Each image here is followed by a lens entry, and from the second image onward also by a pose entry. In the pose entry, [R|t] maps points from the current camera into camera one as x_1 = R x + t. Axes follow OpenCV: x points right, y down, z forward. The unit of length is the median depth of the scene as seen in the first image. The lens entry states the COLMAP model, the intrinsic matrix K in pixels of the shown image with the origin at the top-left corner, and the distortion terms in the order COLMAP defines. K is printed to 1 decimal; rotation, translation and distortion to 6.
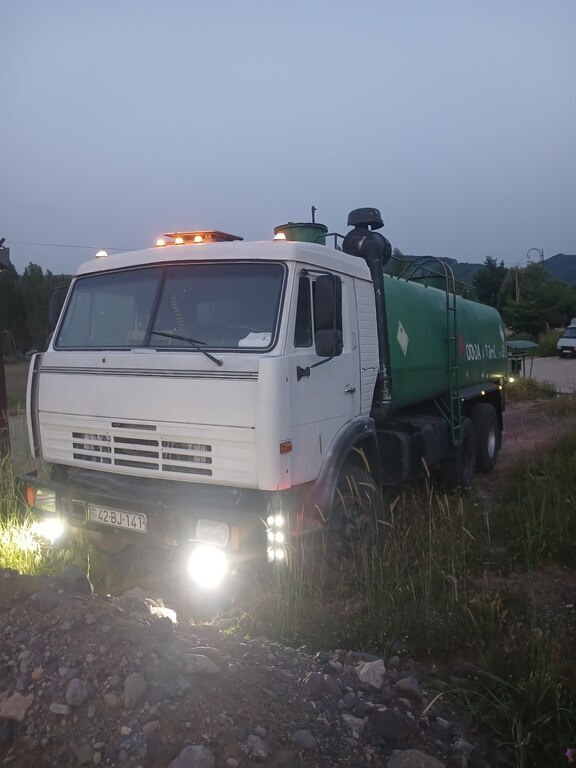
lens RADIAL K [[584.7, 0, 288.0], [0, 584.7, 384.0], [0, 0, 1]] dist [-0.002909, -0.003137]
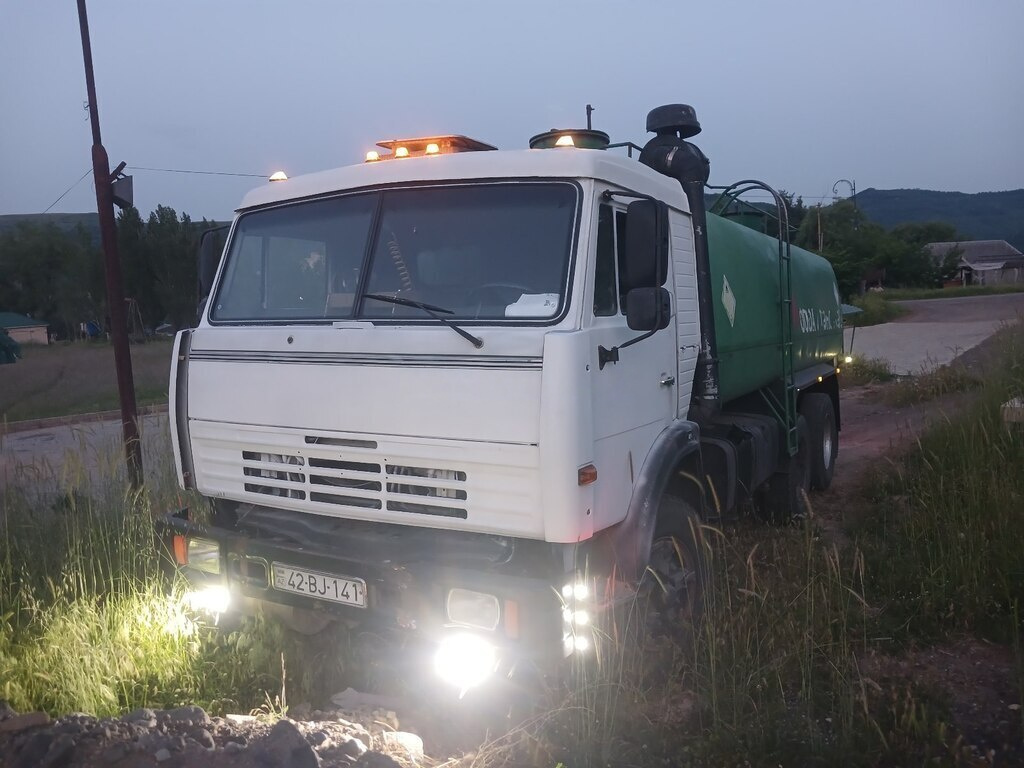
lens RADIAL K [[787.6, 0, 524.8], [0, 787.6, 396.9], [0, 0, 1]] dist [0.006398, -0.000679]
pose [[0.999839, -0.012318, 0.013021, -0.068509], [0.011809, 0.999190, 0.038478, -0.008010], [-0.013484, -0.038318, 0.999175, 0.127281]]
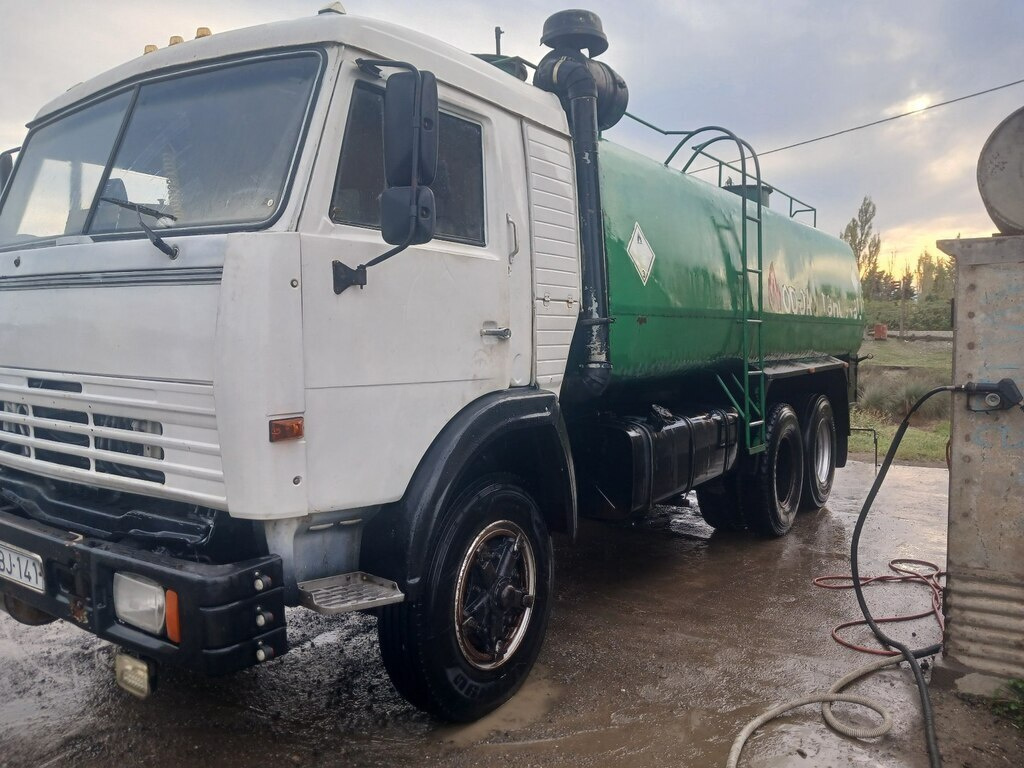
lens RADIAL K [[787.6, 0, 524.8], [0, 787.6, 396.9], [0, 0, 1]] dist [0.006398, -0.000679]
pose [[0.995314, 0.025678, -0.093227, 0.210423], [-0.023547, 0.999437, 0.023891, 0.054254], [0.093788, -0.021584, 0.995358, 0.328009]]
